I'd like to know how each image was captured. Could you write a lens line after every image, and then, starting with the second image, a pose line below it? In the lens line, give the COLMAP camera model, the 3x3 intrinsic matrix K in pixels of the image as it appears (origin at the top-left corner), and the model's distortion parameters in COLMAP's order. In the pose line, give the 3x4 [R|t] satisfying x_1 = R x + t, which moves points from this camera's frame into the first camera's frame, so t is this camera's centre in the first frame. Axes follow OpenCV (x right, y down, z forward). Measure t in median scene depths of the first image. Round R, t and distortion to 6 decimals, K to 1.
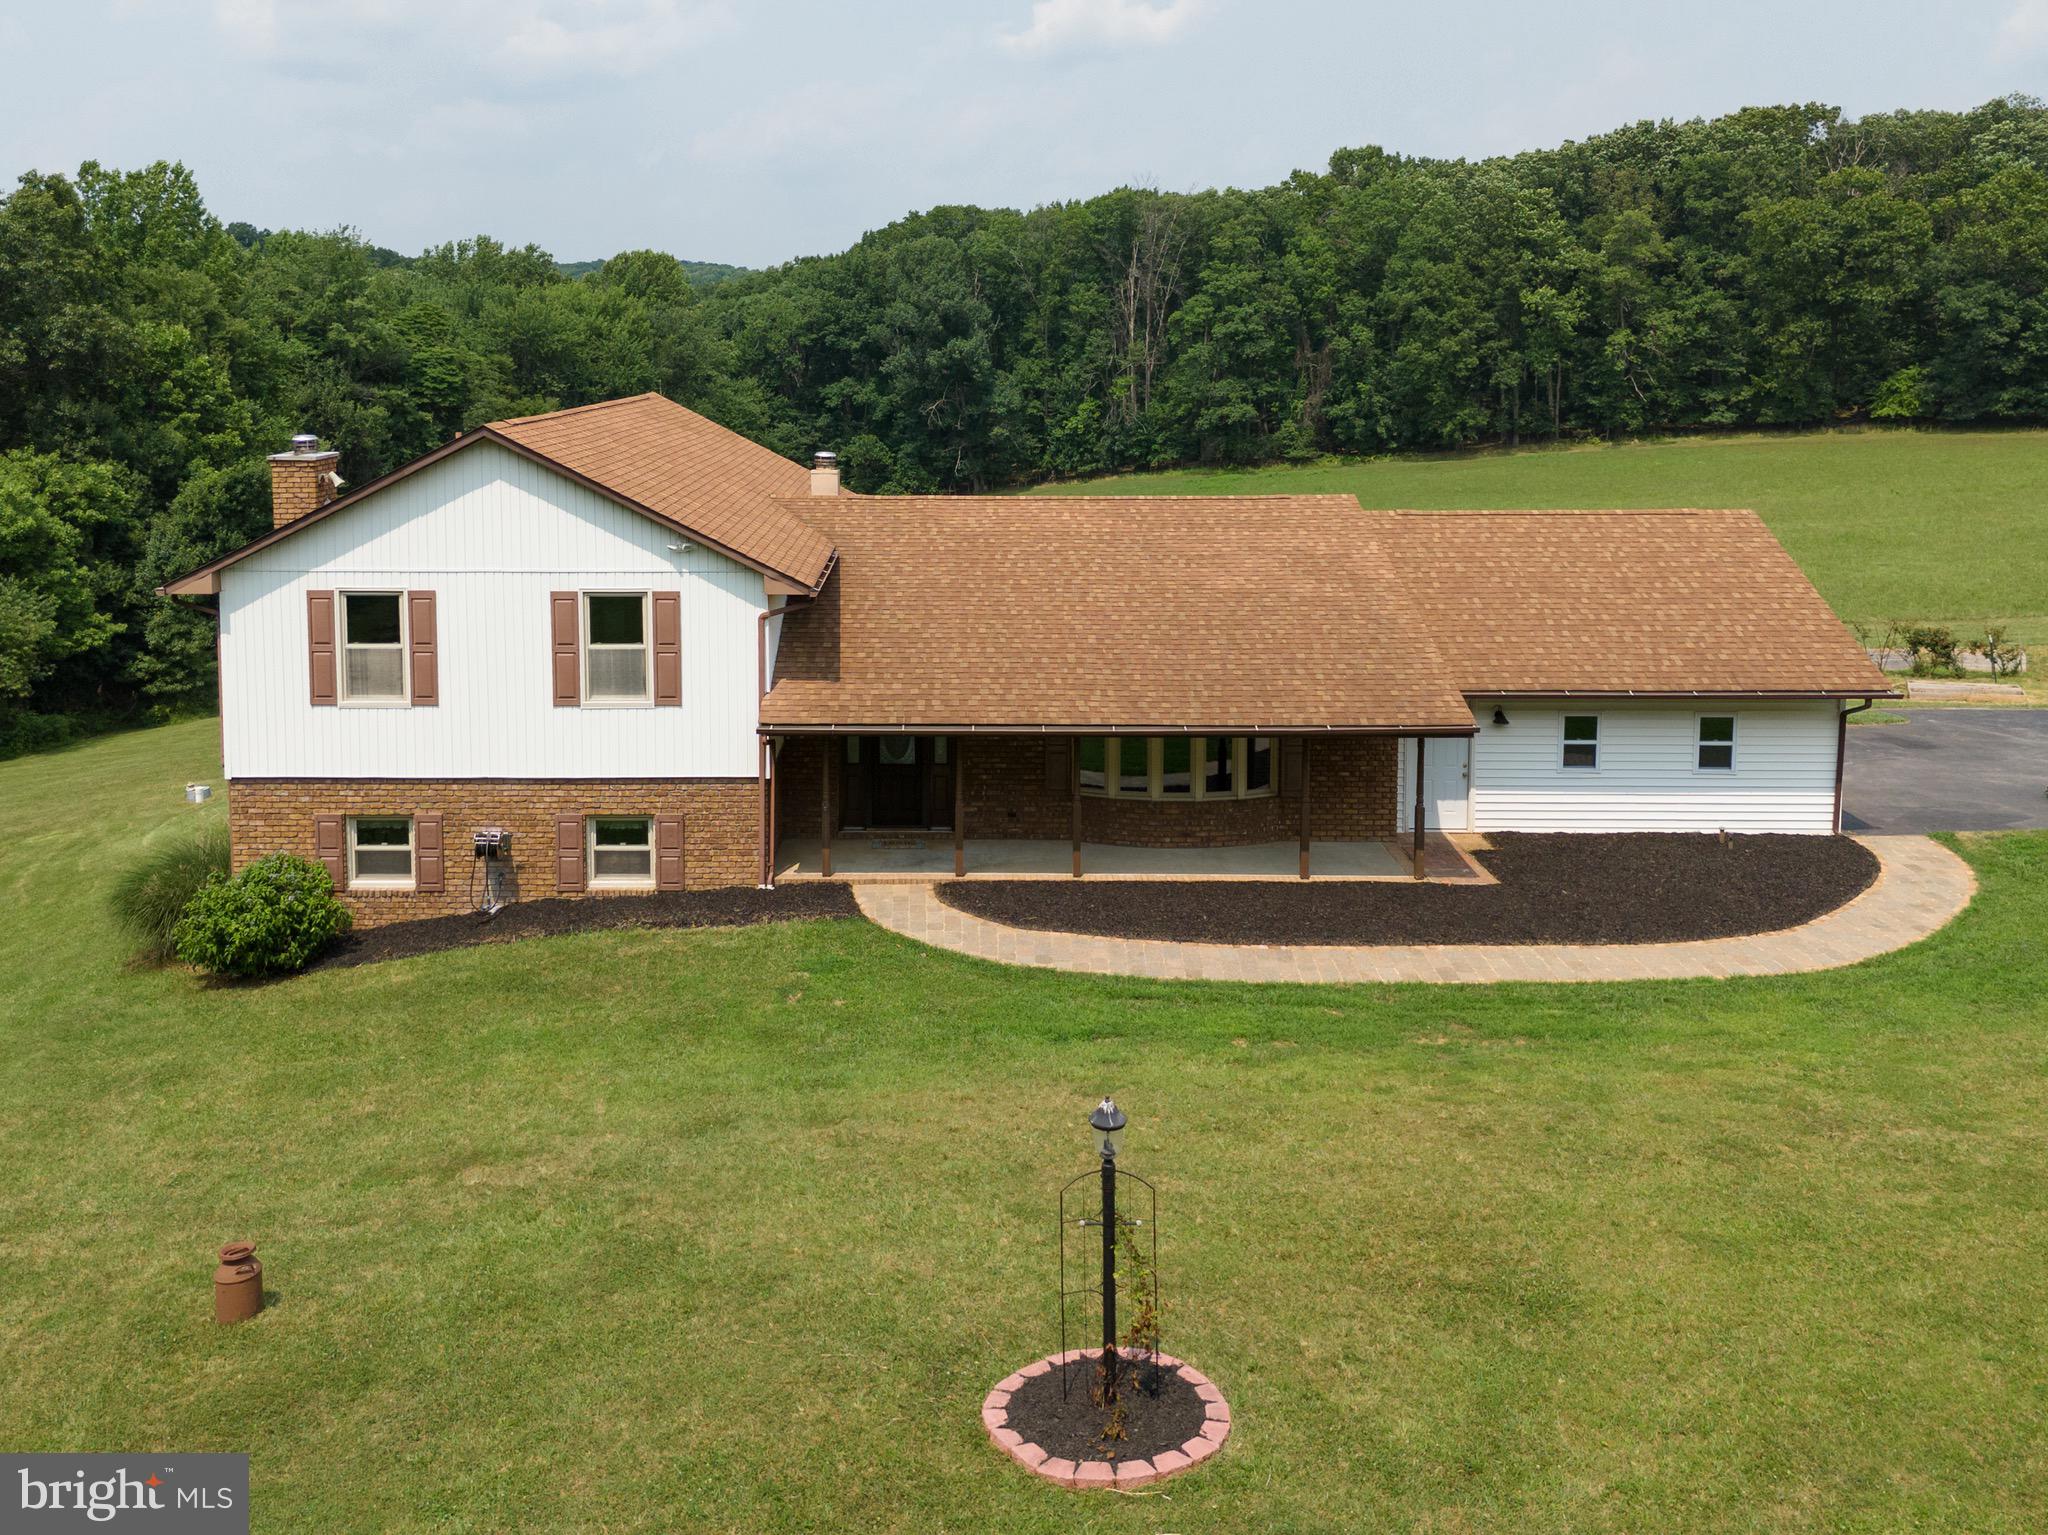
lens RADIAL K [[1681.8, 0, 907.9], [0, 1681.8, 490.3], [0, 0, 1]] dist [0.063976, -0.072721]
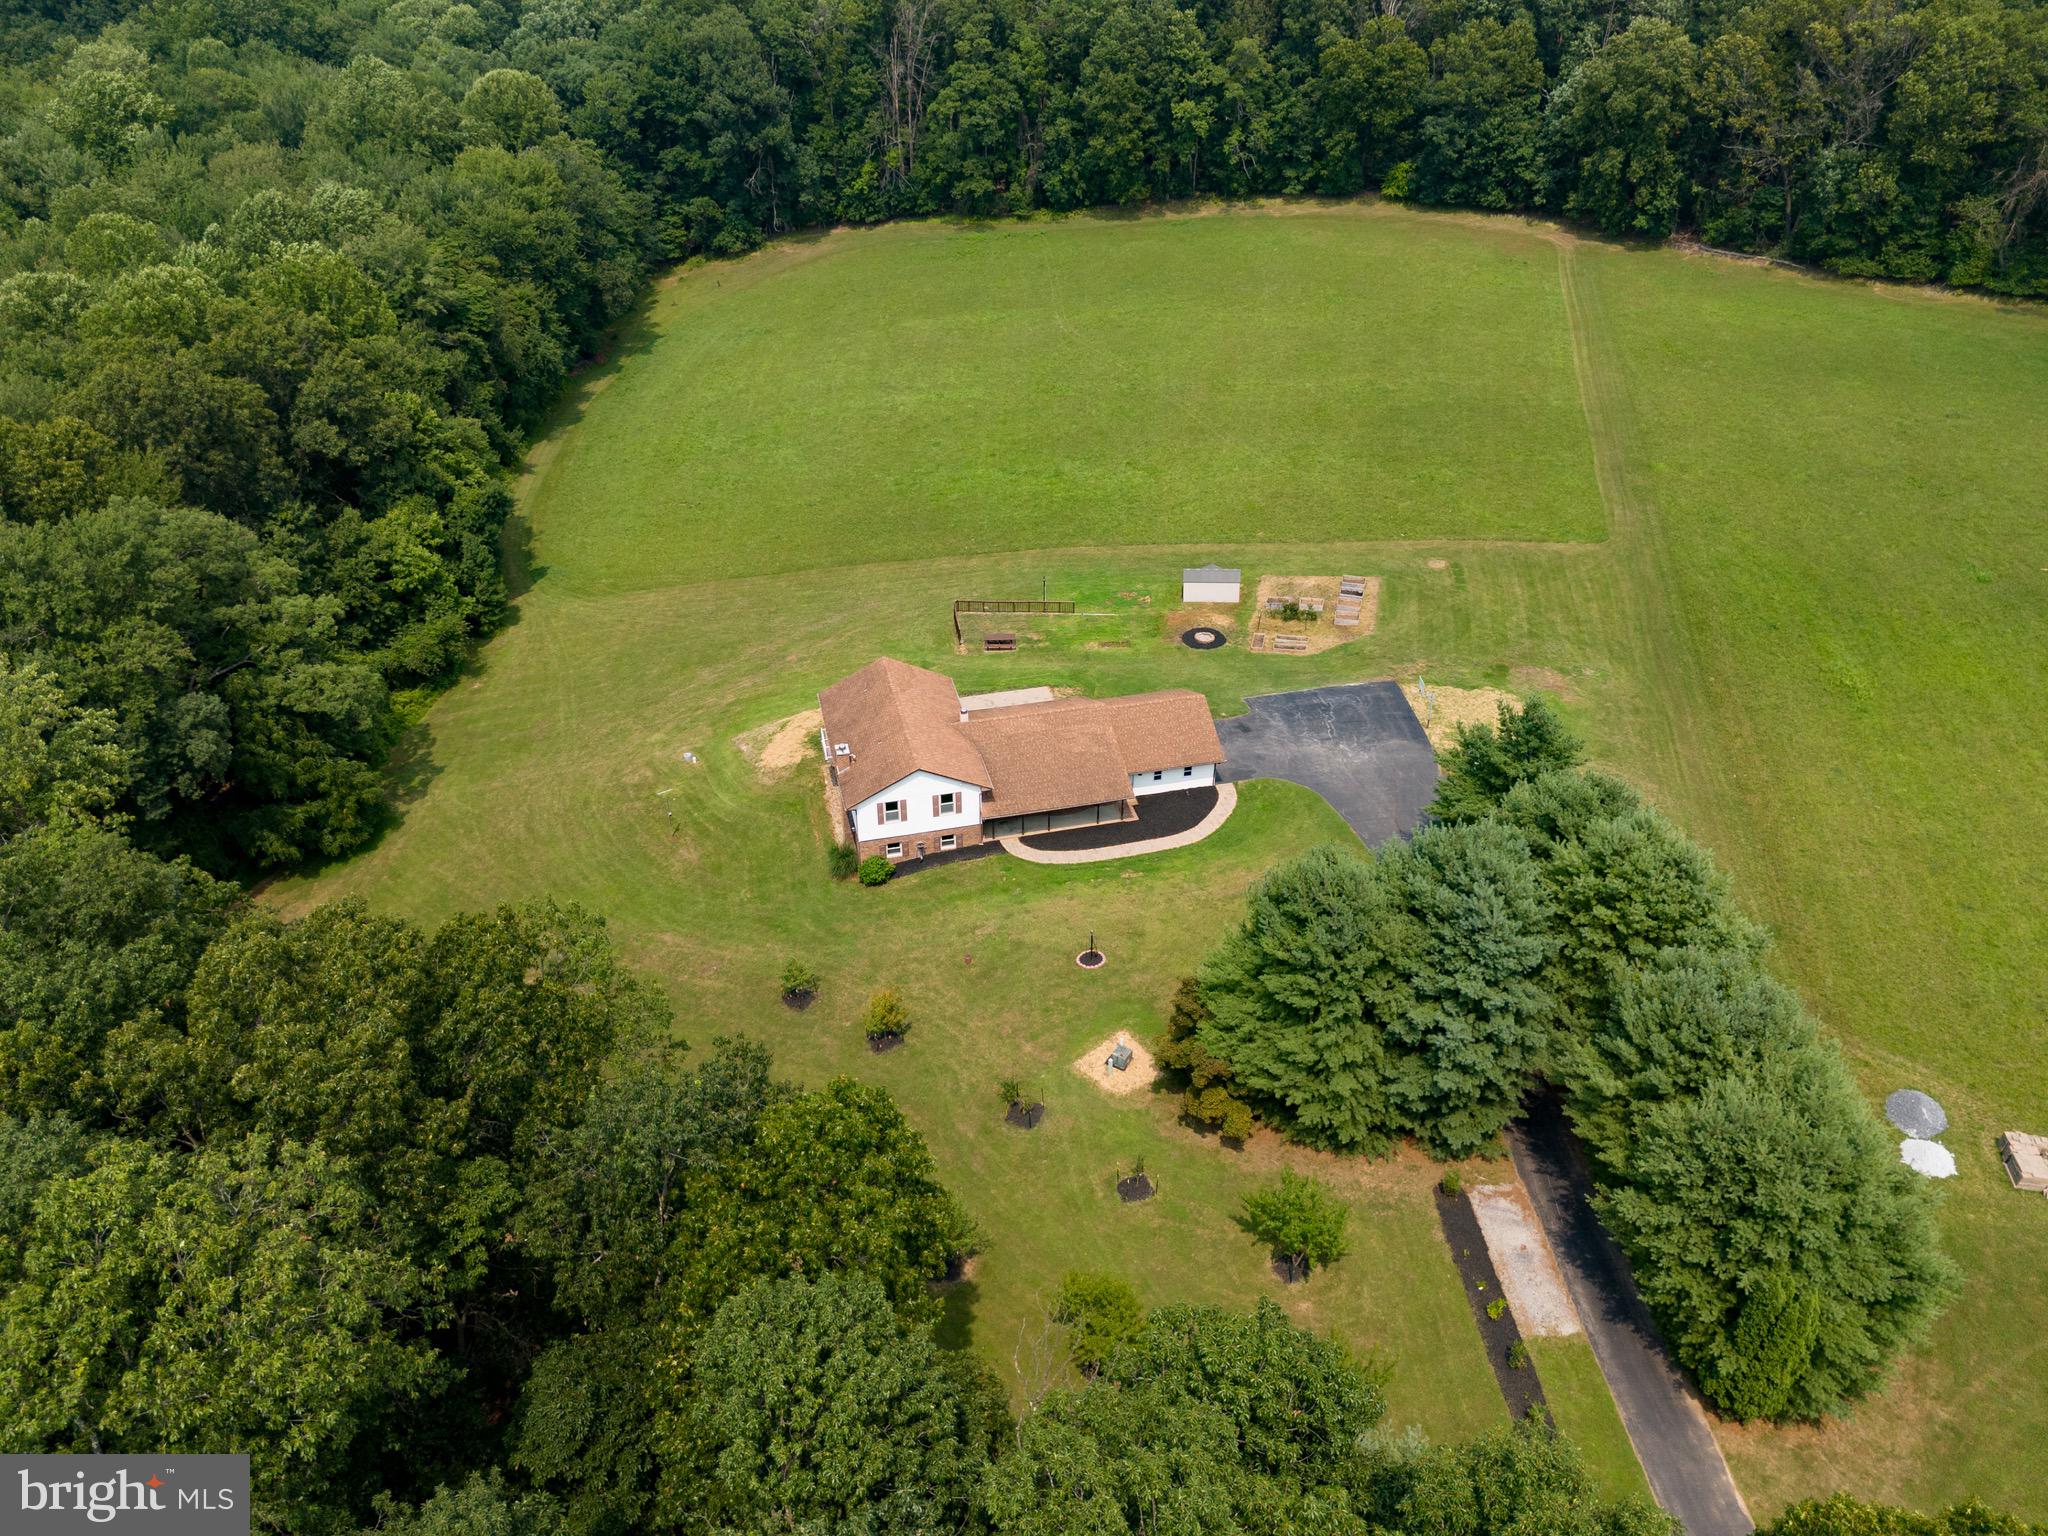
lens RADIAL K [[1553.8, 0, 1024.0], [0, 1553.8, 768.0], [0, 0, 1]] dist [0.085513, -0.114814]
pose [[0.966665, -0.140755, 0.213884, -0.122542], [0.015585, 0.866139, 0.499559, -0.294716], [-0.255569, -0.479573, 0.839461, -0.351581]]
